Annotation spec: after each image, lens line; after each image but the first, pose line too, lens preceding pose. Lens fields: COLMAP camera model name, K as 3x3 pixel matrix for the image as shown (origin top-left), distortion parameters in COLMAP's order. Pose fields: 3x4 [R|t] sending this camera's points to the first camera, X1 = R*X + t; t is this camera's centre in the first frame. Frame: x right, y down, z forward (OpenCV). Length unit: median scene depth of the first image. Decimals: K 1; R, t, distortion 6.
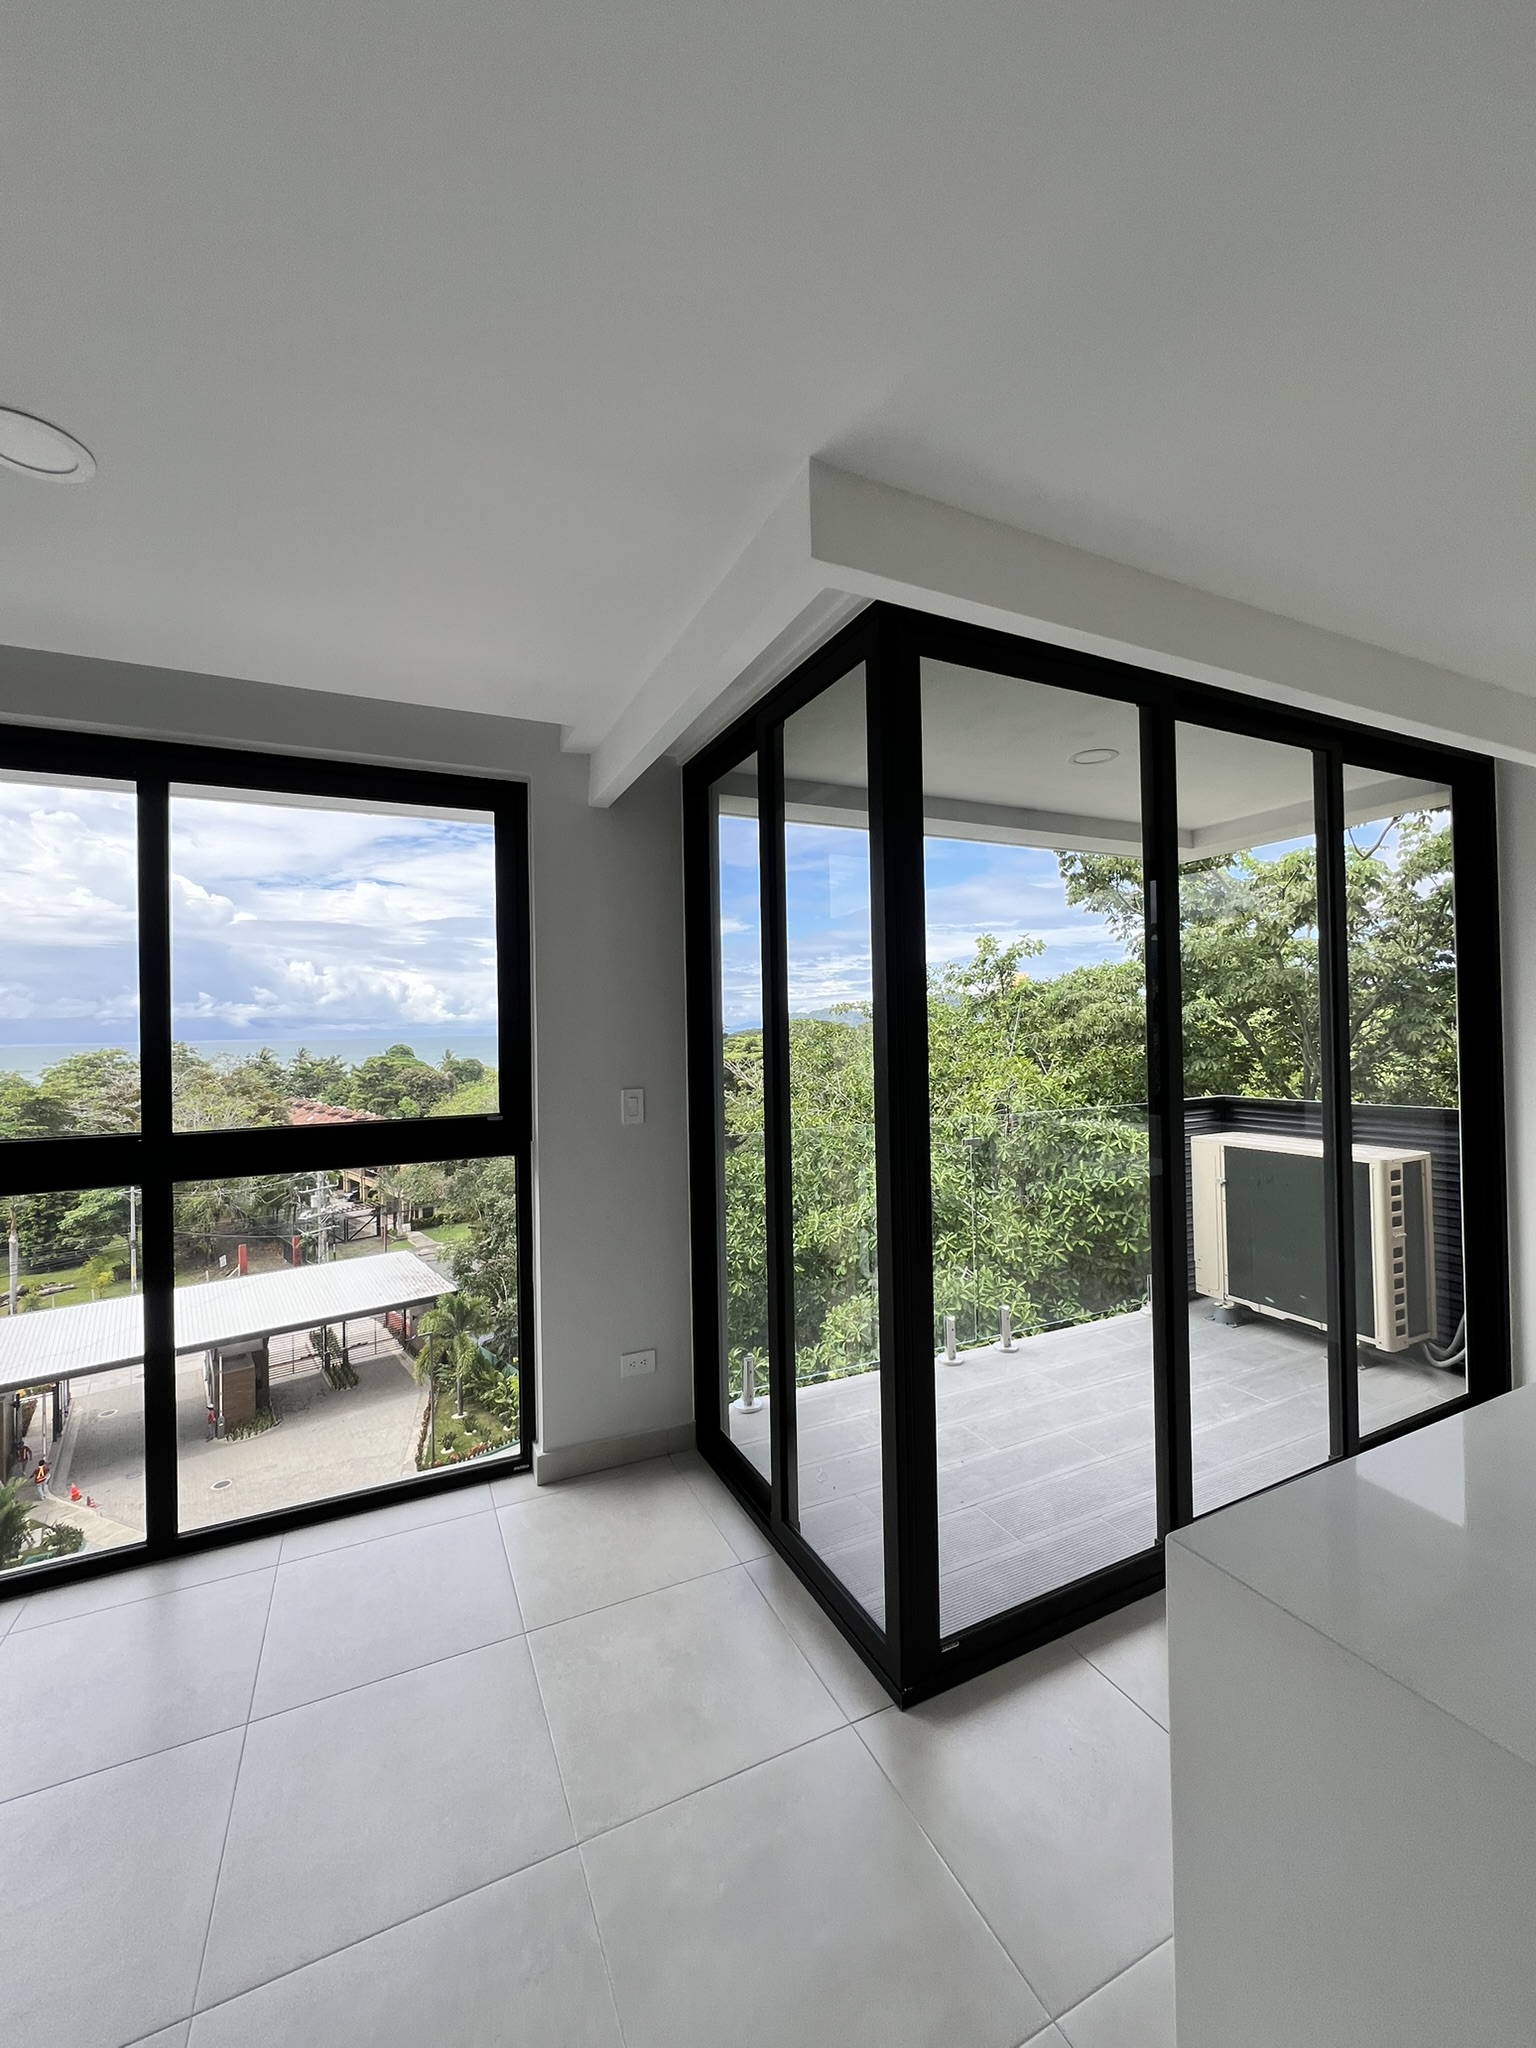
lens RADIAL K [[824.1, 0, 768.0], [0, 824.1, 1024.0], [0, 0, 1]] dist [0.001181, 0.000126]
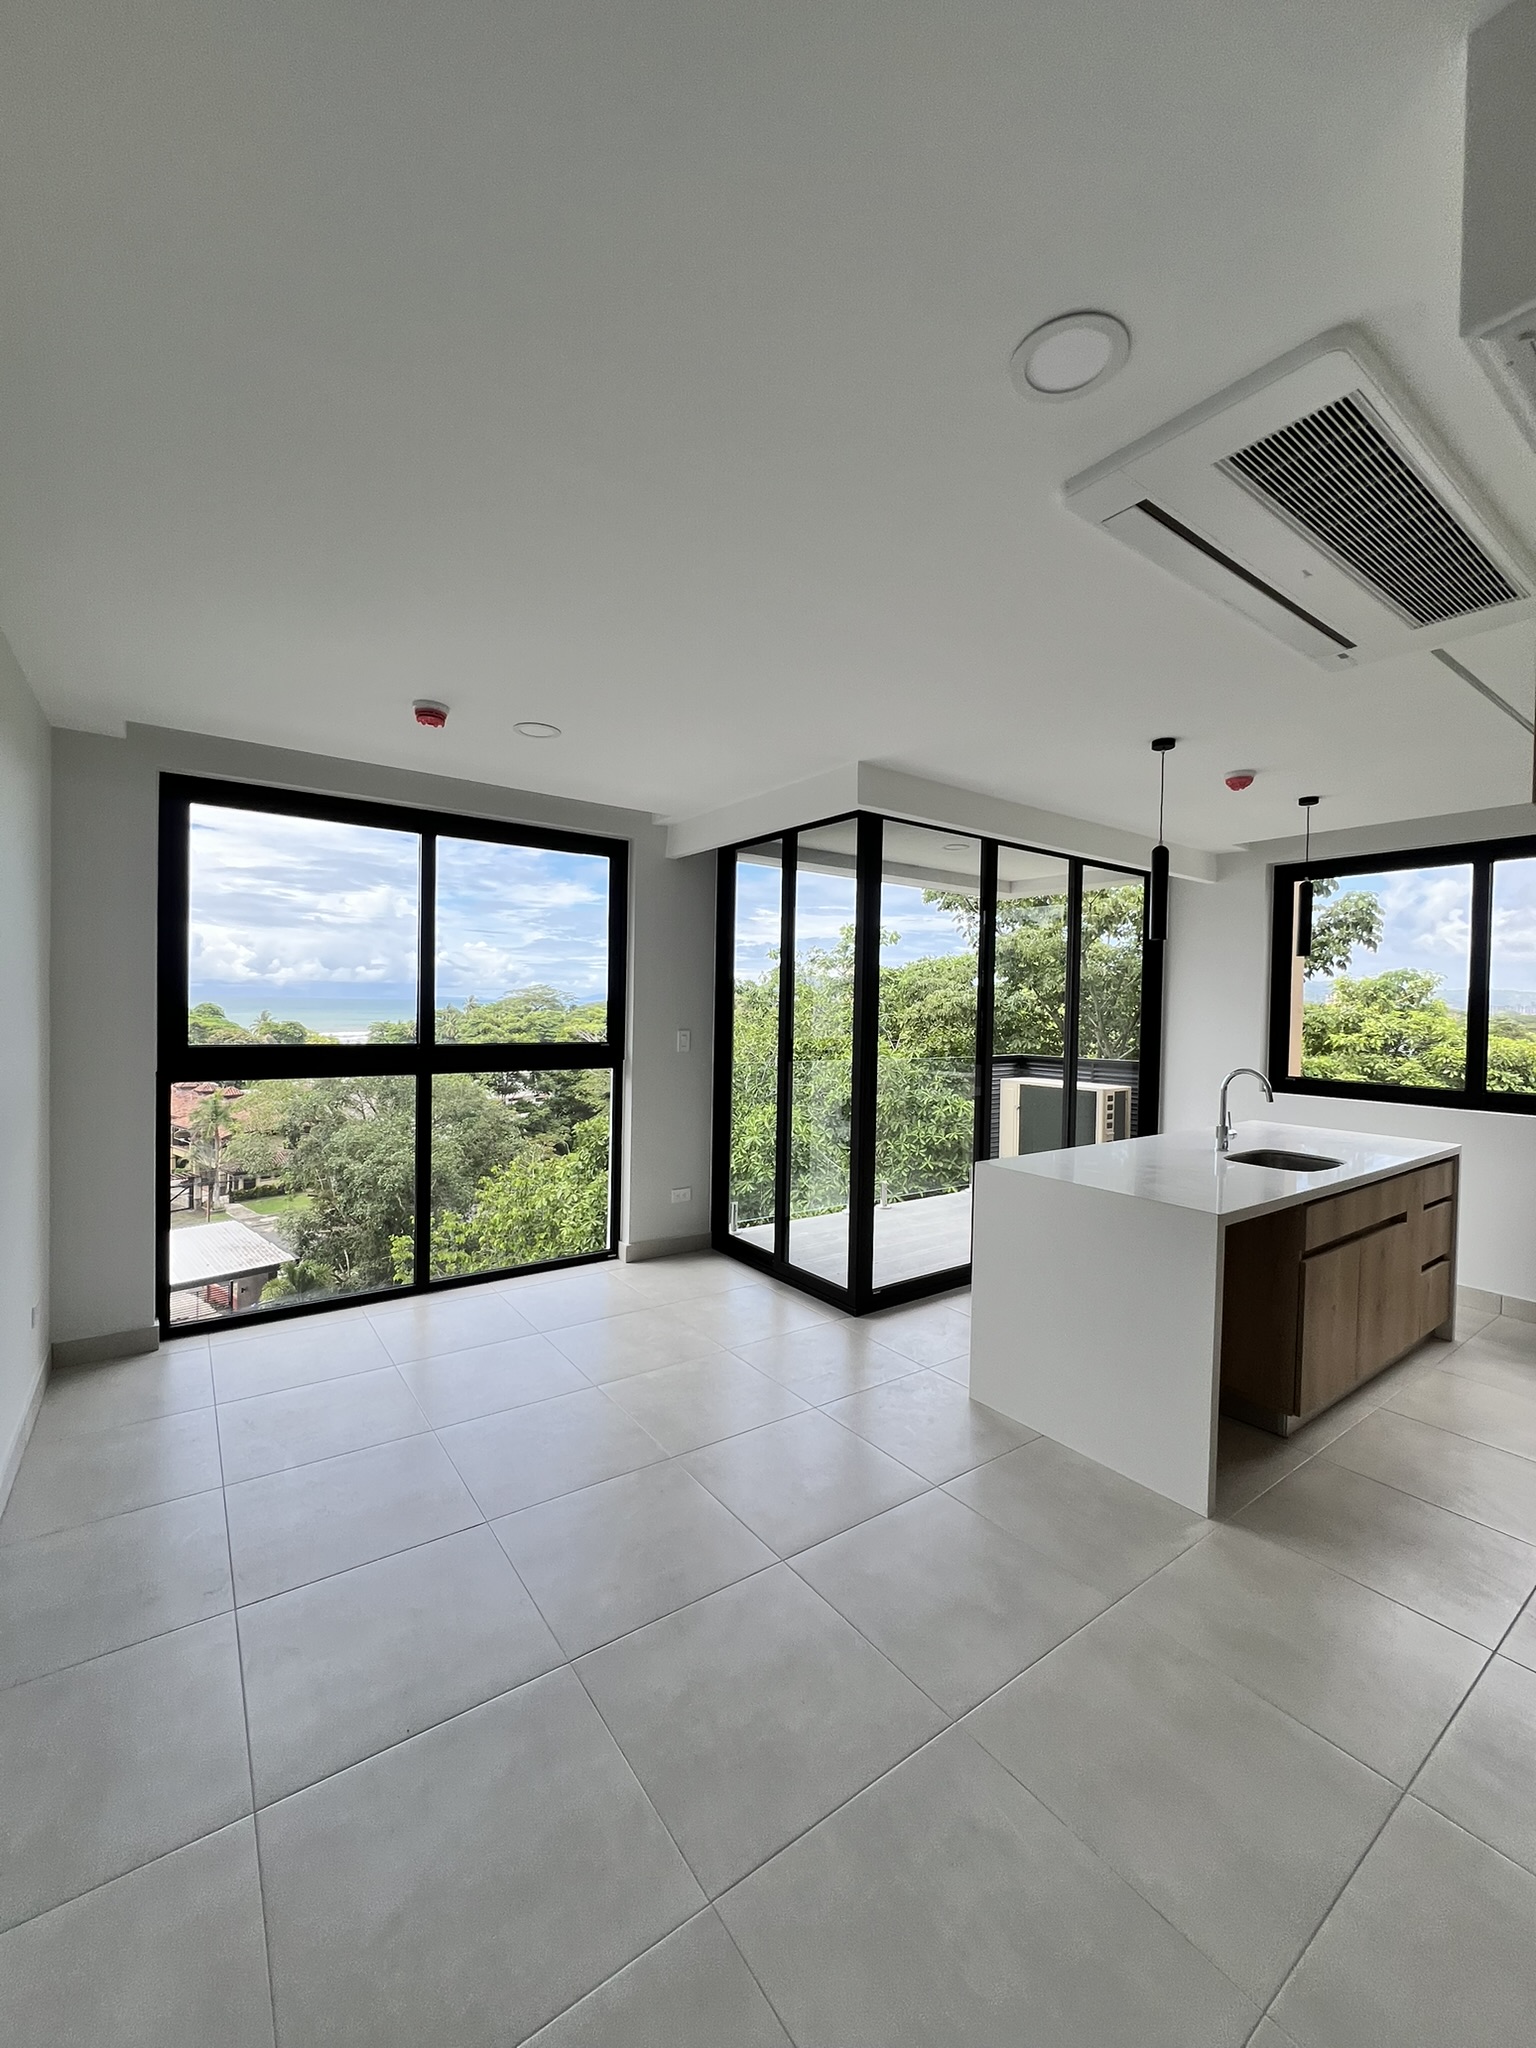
lens RADIAL K [[824.1, 0, 768.0], [0, 824.1, 1024.0], [0, 0, 1]] dist [0.001181, 0.000126]
pose [[0.983149, 0.034248, 0.179569, -0.245468], [-0.039514, 0.998885, 0.025832, 0.013850], [-0.178484, -0.032493, 0.983406, -0.543480]]
